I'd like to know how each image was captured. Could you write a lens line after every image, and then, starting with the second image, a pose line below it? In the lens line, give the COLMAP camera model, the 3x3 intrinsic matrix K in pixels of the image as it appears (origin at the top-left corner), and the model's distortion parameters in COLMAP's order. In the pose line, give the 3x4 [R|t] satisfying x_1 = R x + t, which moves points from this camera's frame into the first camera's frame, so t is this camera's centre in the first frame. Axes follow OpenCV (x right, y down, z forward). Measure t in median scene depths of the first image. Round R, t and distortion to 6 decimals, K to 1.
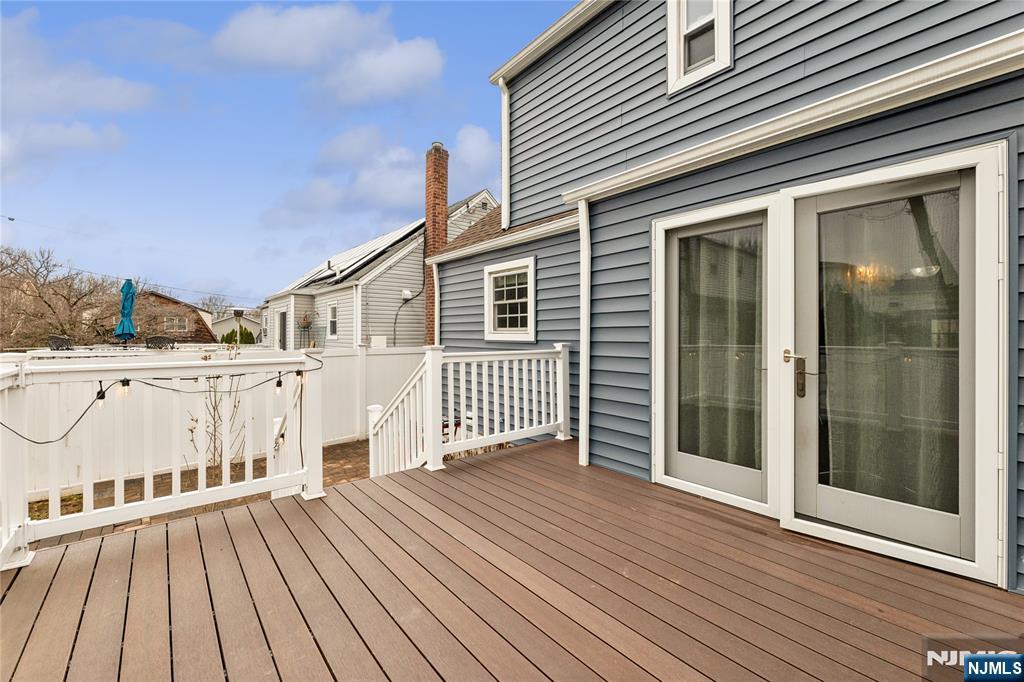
lens RADIAL K [[420.8, 0, 509.0], [0, 420.8, 336.2], [0, 0, 1]] dist [0.001414, -0.000167]
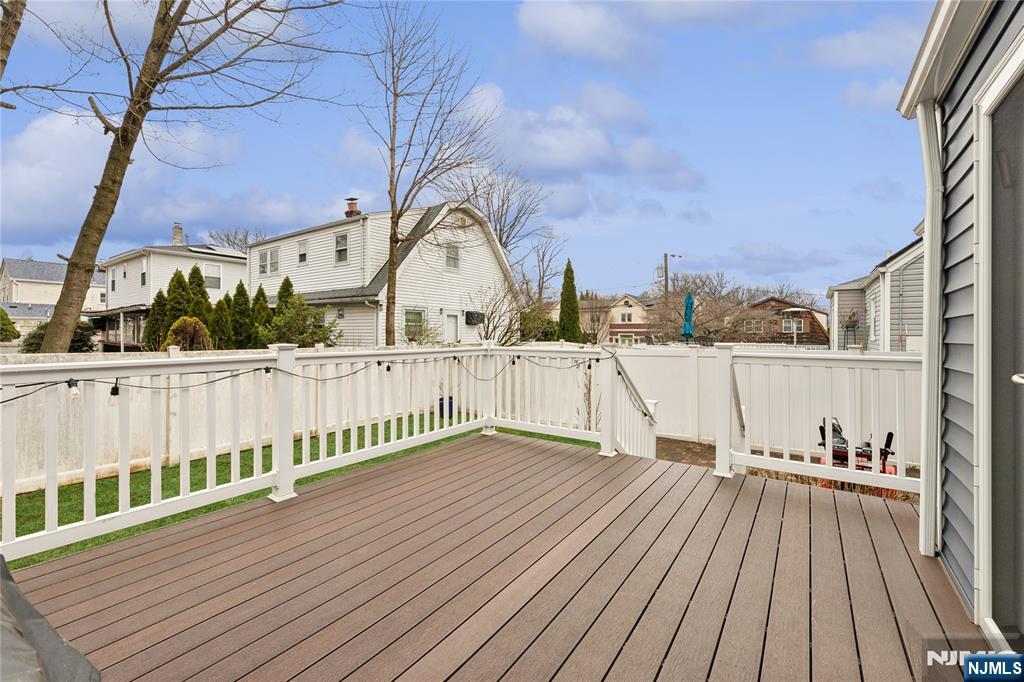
lens RADIAL K [[420.8, 0, 518.6], [0, 420.8, 335.8], [0, 0, 1]] dist [0.001414, -0.000167]
pose [[0.268258, 0.005329, -0.963332, 0.623536], [-0.008921, 0.999956, 0.003047, 0.004186], [0.963306, 0.007777, 0.268294, 0.313042]]
